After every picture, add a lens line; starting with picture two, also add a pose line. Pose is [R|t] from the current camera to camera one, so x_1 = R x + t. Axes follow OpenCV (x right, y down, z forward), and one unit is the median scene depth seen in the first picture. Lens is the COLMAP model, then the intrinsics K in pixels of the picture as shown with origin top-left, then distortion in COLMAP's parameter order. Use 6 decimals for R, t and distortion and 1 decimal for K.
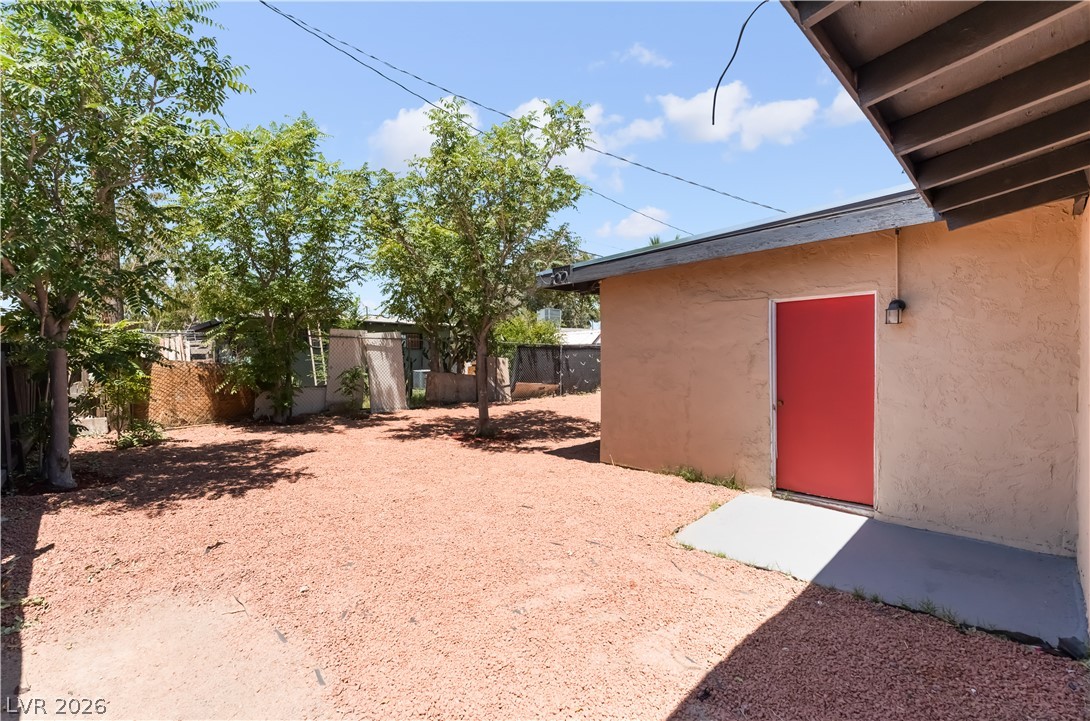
lens RADIAL K [[475.7, 0, 545.0], [0, 475.7, 360.5], [0, 0, 1]] dist [-0.000367, -0.000197]
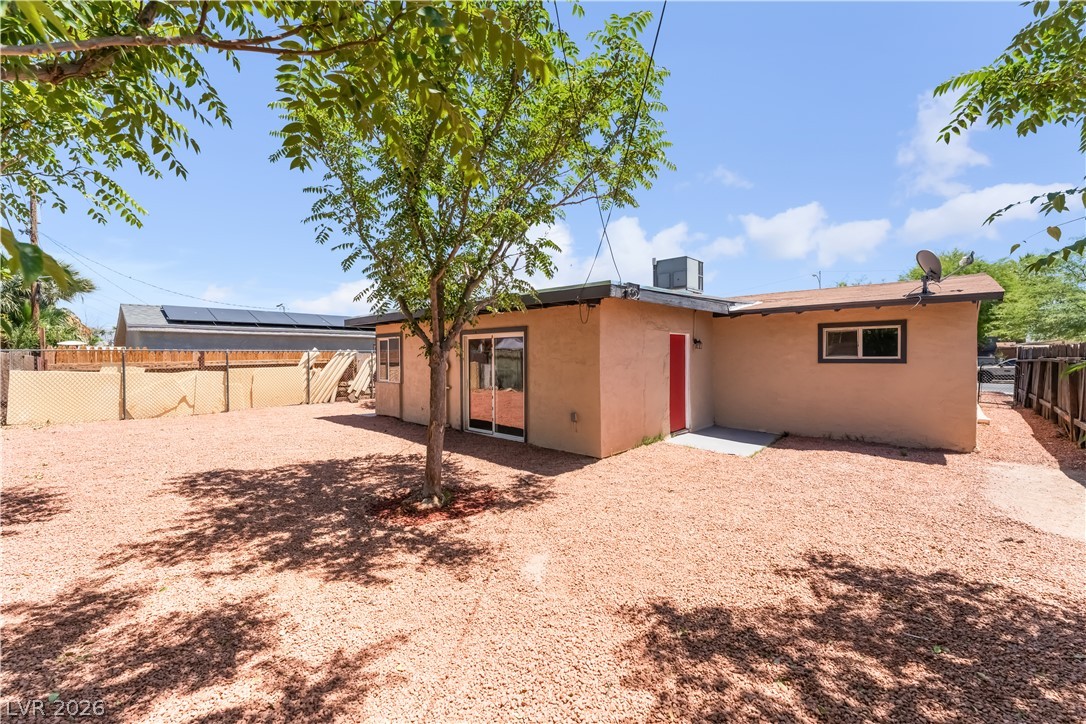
lens RADIAL K [[443.7, 0, 544.1], [0, 443.7, 357.8], [0, 0, 1]] dist [-0.001170, -0.000296]
pose [[-0.064171, 0.000151, 0.997939, -0.608114], [0.016419, 0.999865, 0.000904, -0.018156], [-0.997804, 0.016443, -0.064165, 0.792714]]
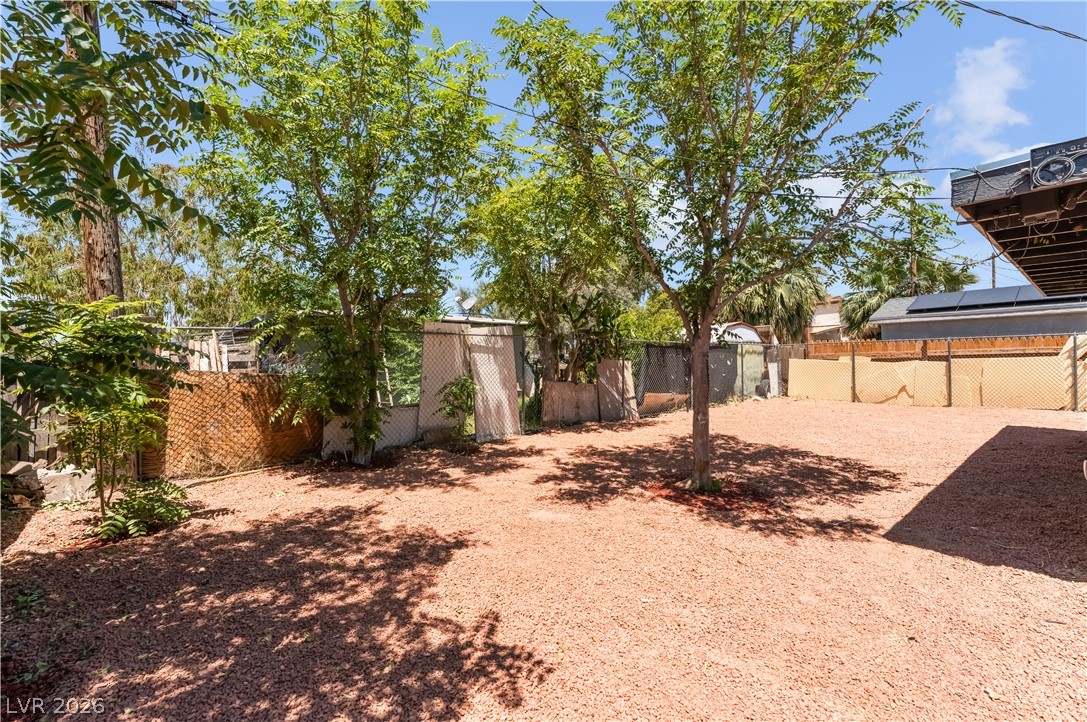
lens RADIAL K [[477.6, 0, 543.5], [0, 477.6, 361.0], [0, 0, 1]] dist [0.004024, 0.000267]
pose [[0.998396, -0.015727, -0.054392, -0.265860], [0.015335, 0.999853, -0.007624, -0.002071], [0.054504, 0.006777, 0.998491, 0.350321]]
